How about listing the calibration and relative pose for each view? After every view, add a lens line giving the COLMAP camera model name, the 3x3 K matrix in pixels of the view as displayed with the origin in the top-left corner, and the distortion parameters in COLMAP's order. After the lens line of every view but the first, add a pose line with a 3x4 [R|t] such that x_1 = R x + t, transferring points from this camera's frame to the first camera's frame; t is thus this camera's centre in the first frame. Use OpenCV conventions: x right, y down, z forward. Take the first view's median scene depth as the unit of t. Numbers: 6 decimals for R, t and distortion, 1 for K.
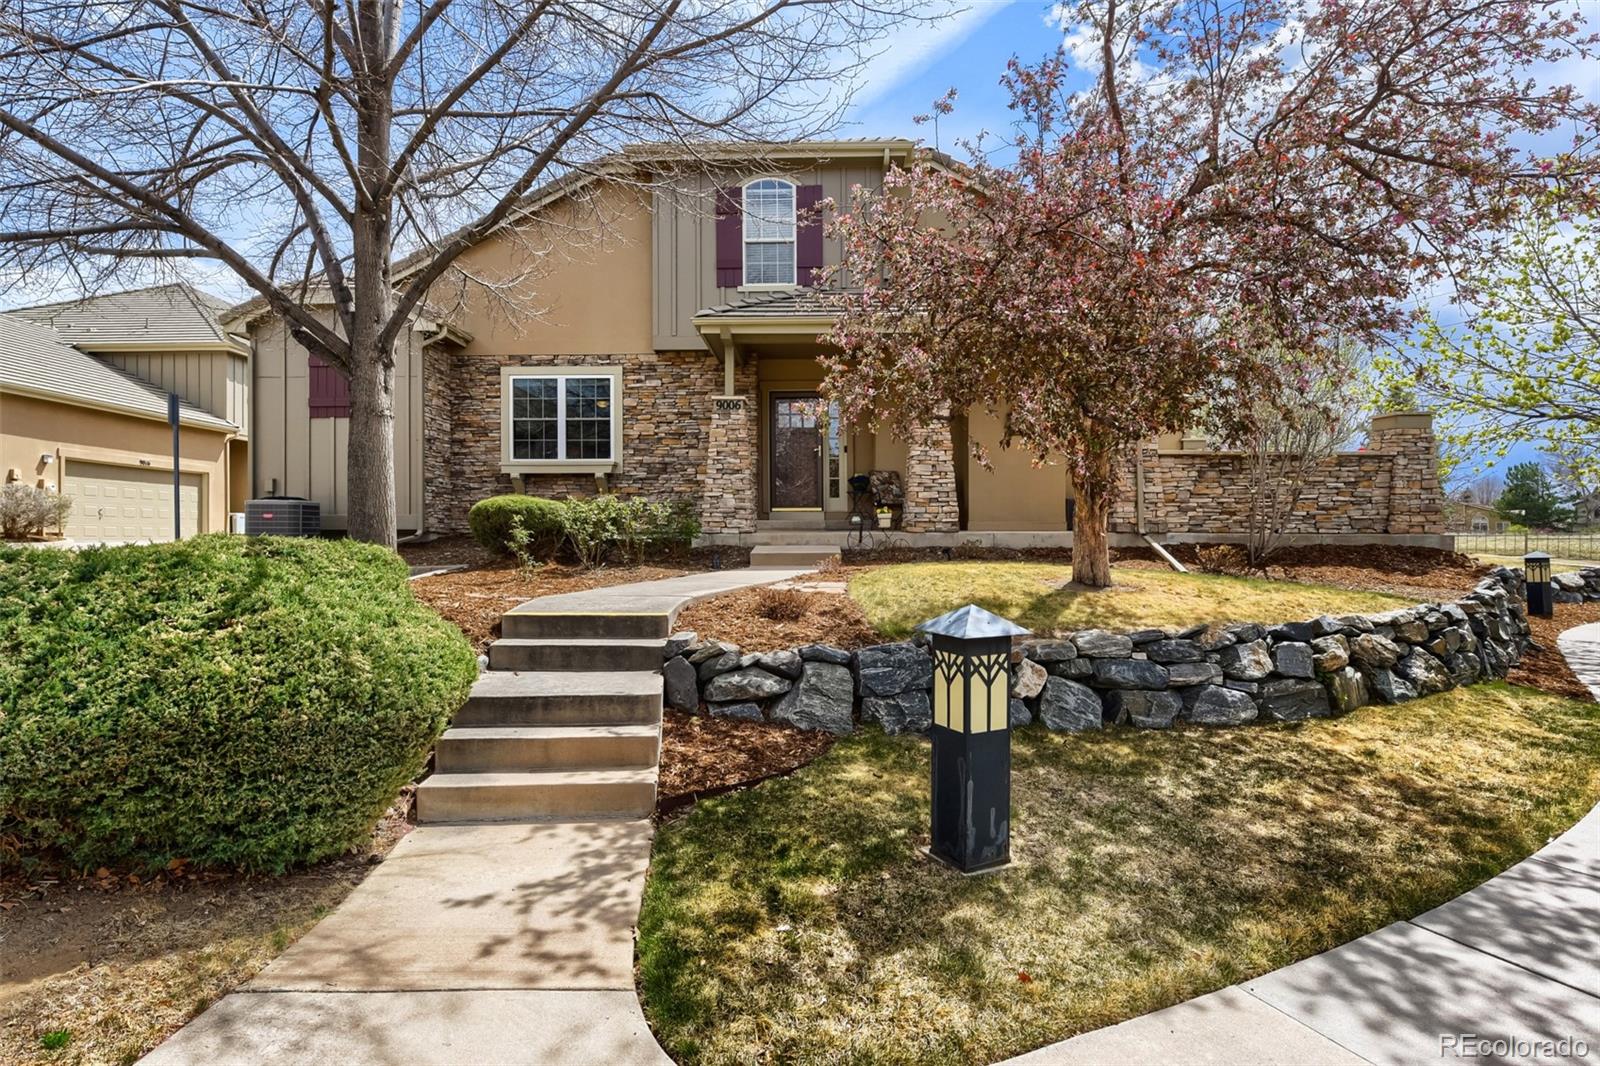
lens RADIAL K [[810.5, 0, 802.2], [0, 810.5, 539.1], [0, 0, 1]] dist [0.002477, 0.000000]
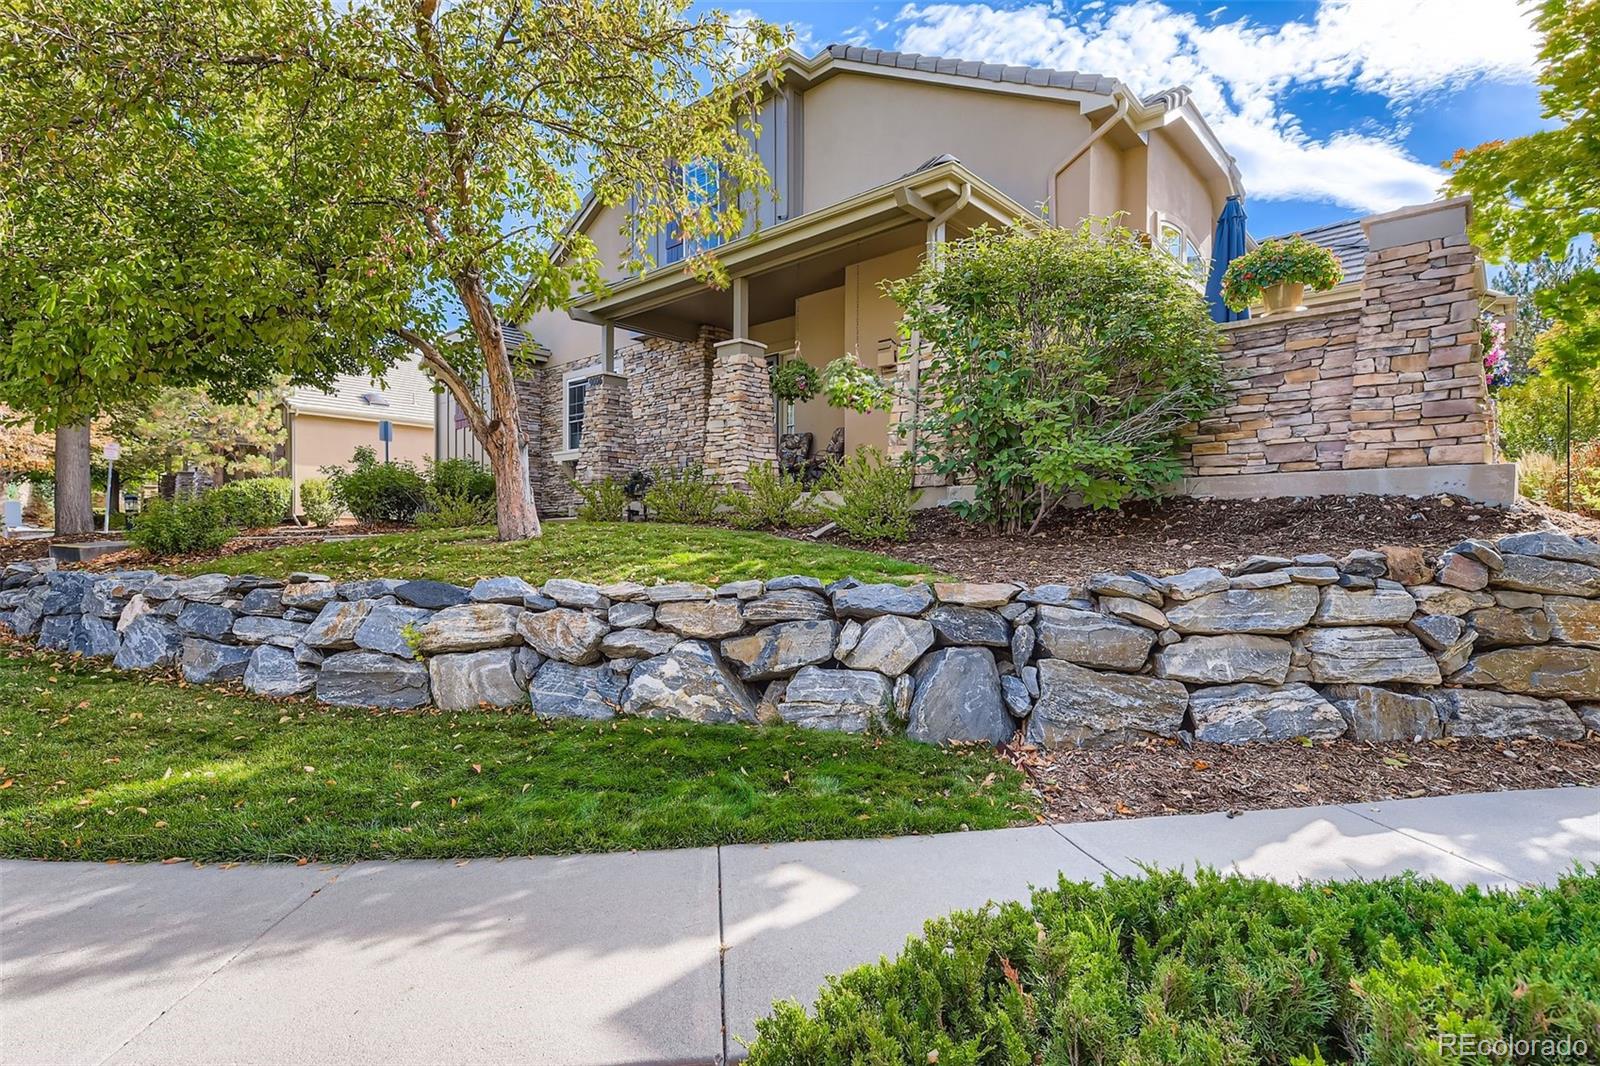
lens RADIAL K [[775.6, 0, 800.0], [0, 775.6, 533.0], [0, 0, 1]] dist [-0.000970, -0.000498]
pose [[0.759630, -0.000860, -0.650355, 0.725146], [-0.004928, 0.999963, -0.007079, 0.033892], [0.650337, 0.008582, 0.759598, 0.401300]]
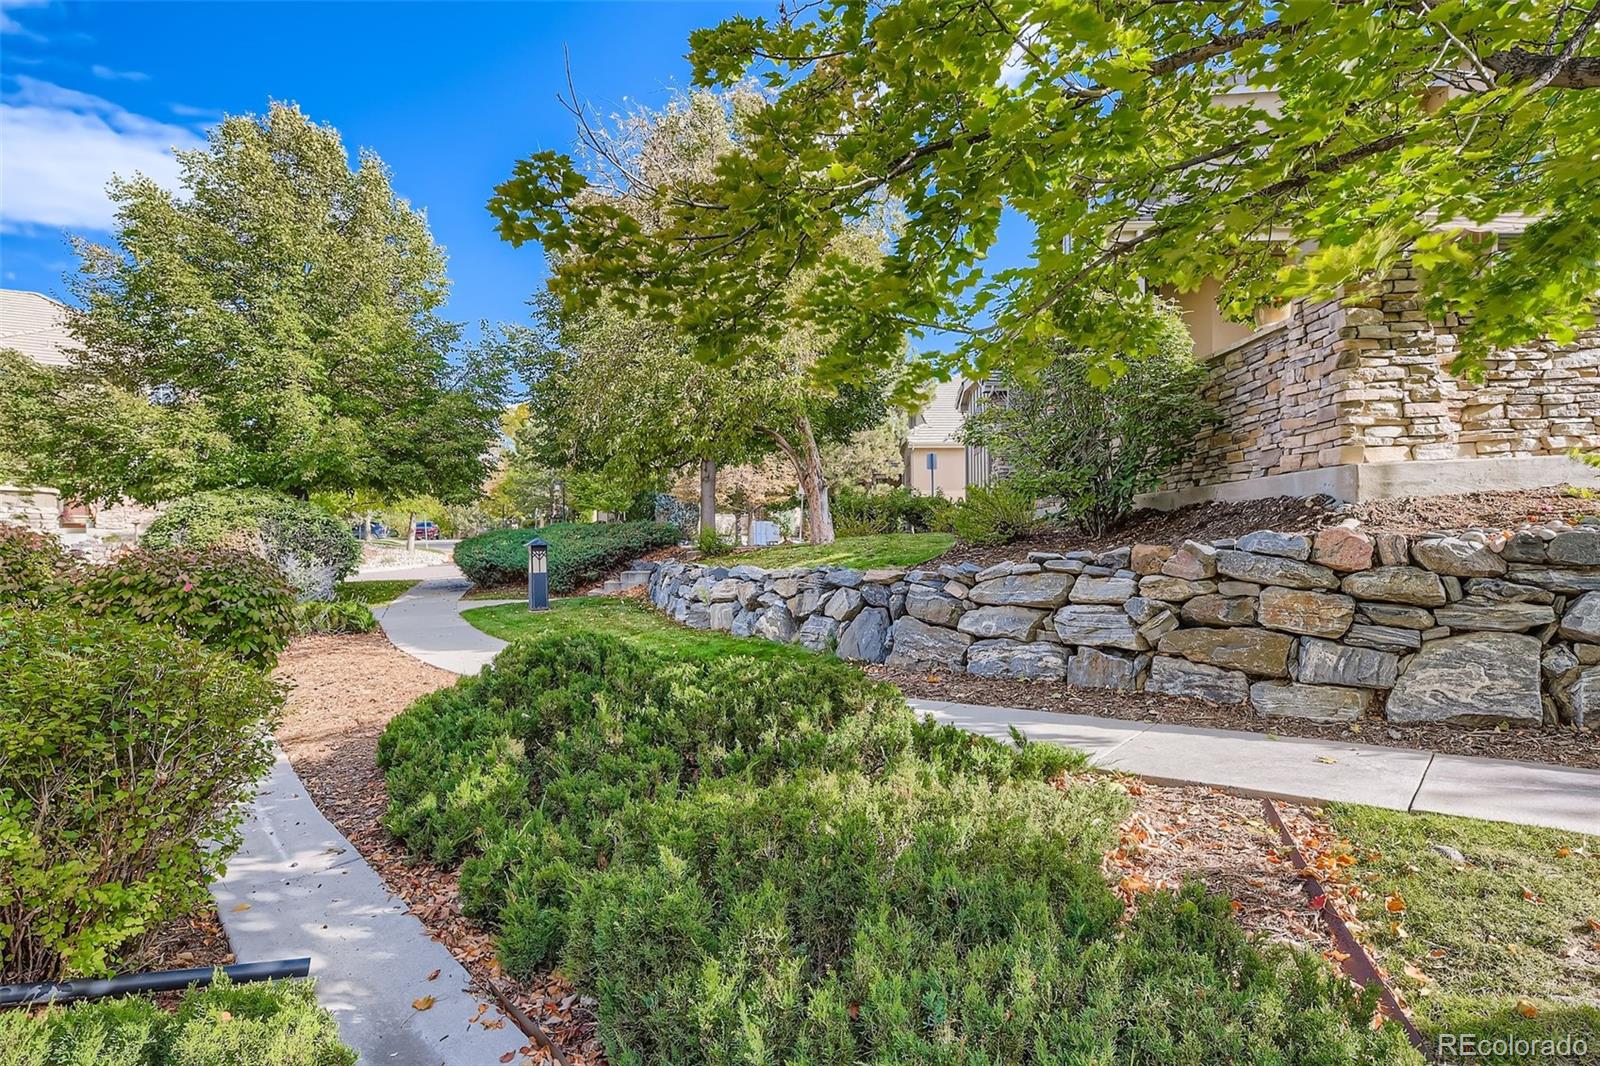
lens RADIAL K [[750.0, 0, 793.7], [0, 750.0, 517.7], [0, 0, 1]] dist [0.000346, -0.000481]
pose [[0.086839, -0.037996, -0.995497, 1.178668], [0.007211, 0.999270, -0.037511, 0.035626], [0.996196, -0.003921, 0.087050, 0.634740]]
